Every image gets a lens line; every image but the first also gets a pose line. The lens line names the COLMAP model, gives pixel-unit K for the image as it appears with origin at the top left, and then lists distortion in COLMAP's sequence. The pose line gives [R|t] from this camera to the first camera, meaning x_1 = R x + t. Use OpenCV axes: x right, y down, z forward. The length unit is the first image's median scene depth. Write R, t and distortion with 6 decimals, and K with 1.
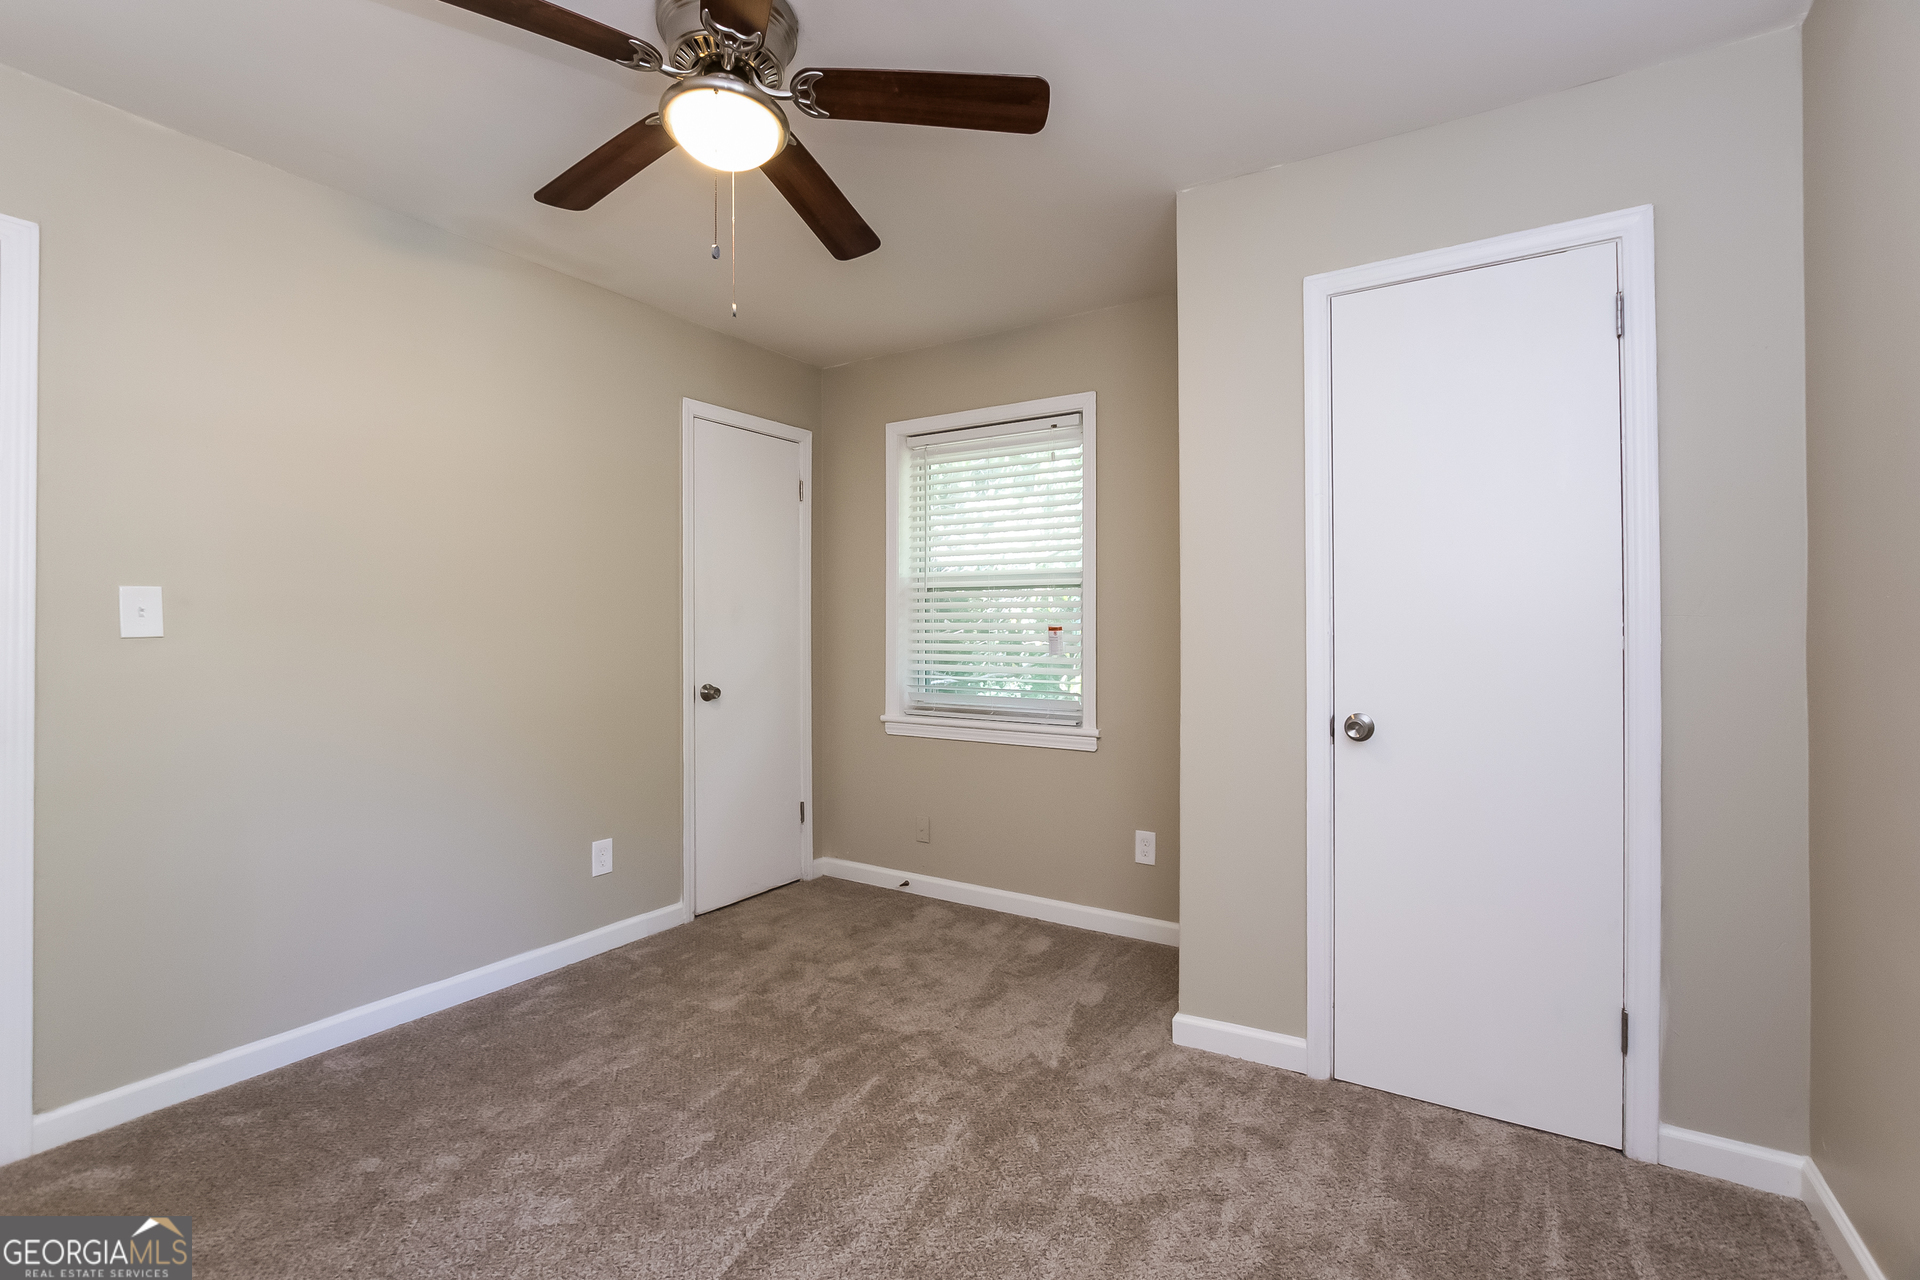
lens RADIAL K [[868.8, 0, 951.9], [0, 868.8, 625.1], [0, 0, 1]] dist [0.011238, -0.000070]
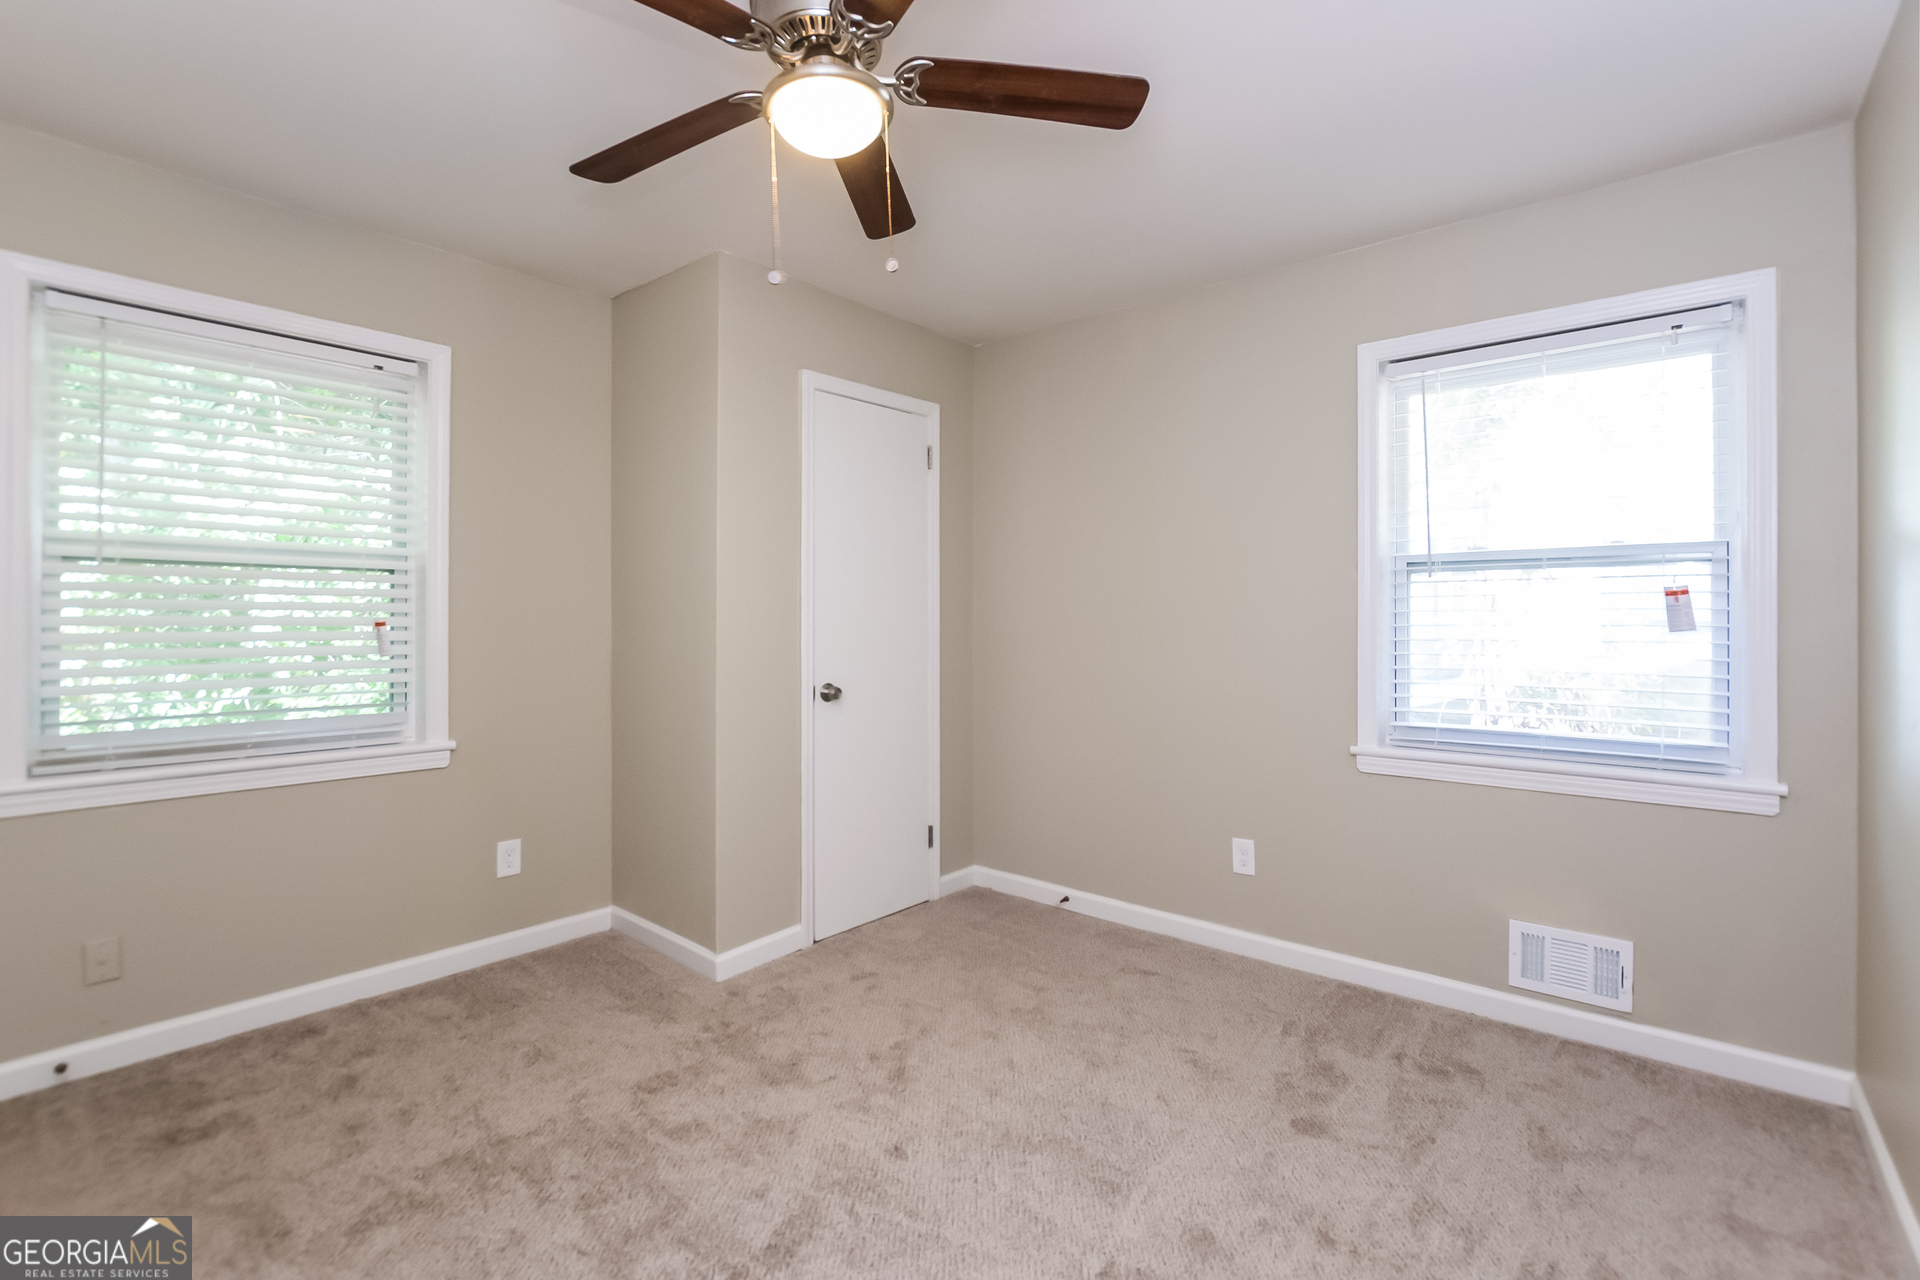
lens RADIAL K [[886.0, 0, 950.9], [0, 886.0, 616.0], [0, 0, 1]] dist [0.017730, 0.000079]
pose [[0.146863, 0.007463, 0.989129, -1.080920], [-0.003518, 0.999969, -0.007023, 0.001765], [-0.989151, -0.002448, 0.146885, 0.647589]]
